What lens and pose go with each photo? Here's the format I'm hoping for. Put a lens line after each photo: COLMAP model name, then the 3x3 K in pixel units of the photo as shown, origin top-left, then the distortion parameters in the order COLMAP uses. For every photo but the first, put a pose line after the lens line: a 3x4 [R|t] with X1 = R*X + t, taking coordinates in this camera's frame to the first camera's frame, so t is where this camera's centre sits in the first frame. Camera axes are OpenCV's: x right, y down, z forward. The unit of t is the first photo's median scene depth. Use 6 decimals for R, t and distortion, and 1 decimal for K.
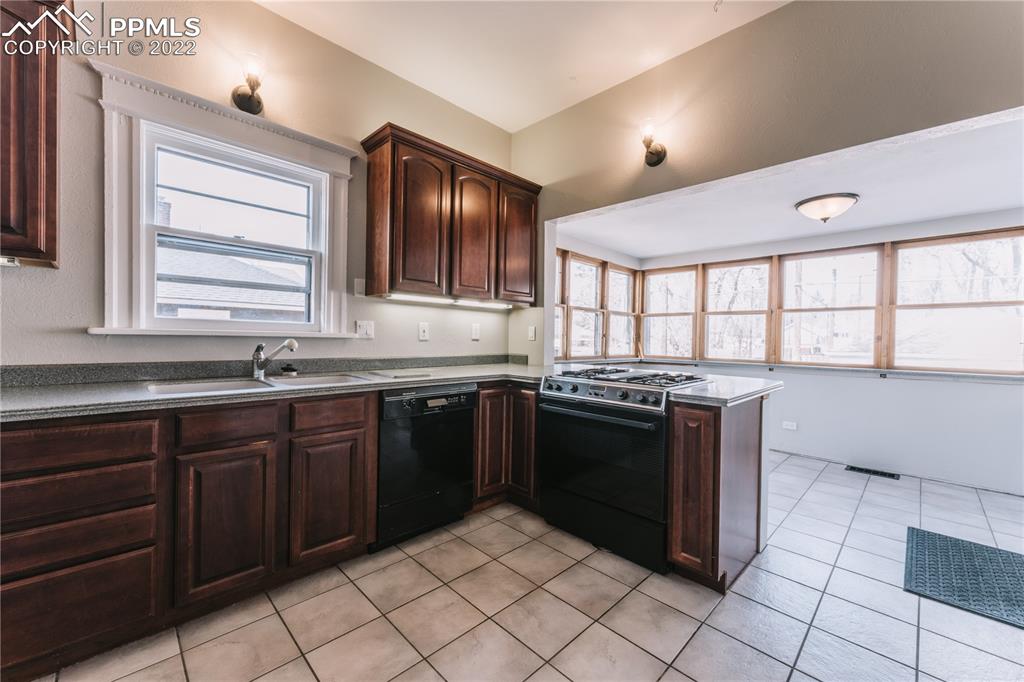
lens RADIAL K [[405.8, 0, 510.2], [0, 405.8, 342.3], [0, 0, 1]] dist [0.000719, -0.000017]
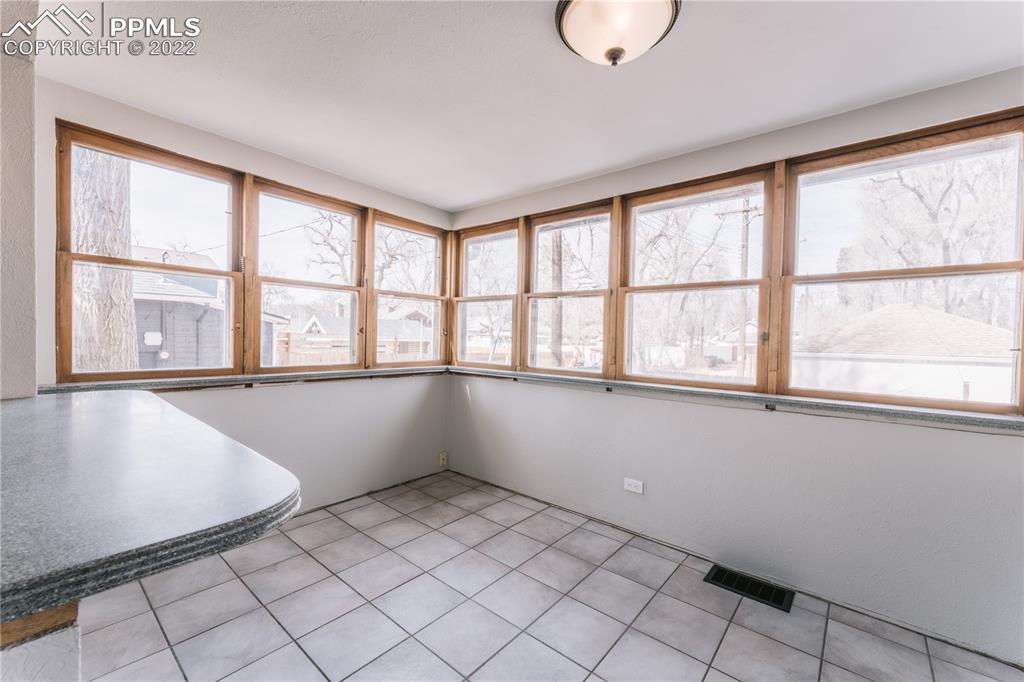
lens RADIAL K [[419.9, 0, 512.0], [0, 419.9, 341.0], [0, 0, 1]] dist [0.000321, 0.000072]
pose [[0.995293, 0.003745, 0.096841, 0.490822], [-0.004217, 0.999980, 0.004665, -0.006045], [-0.096822, -0.005052, 0.995289, 0.448090]]
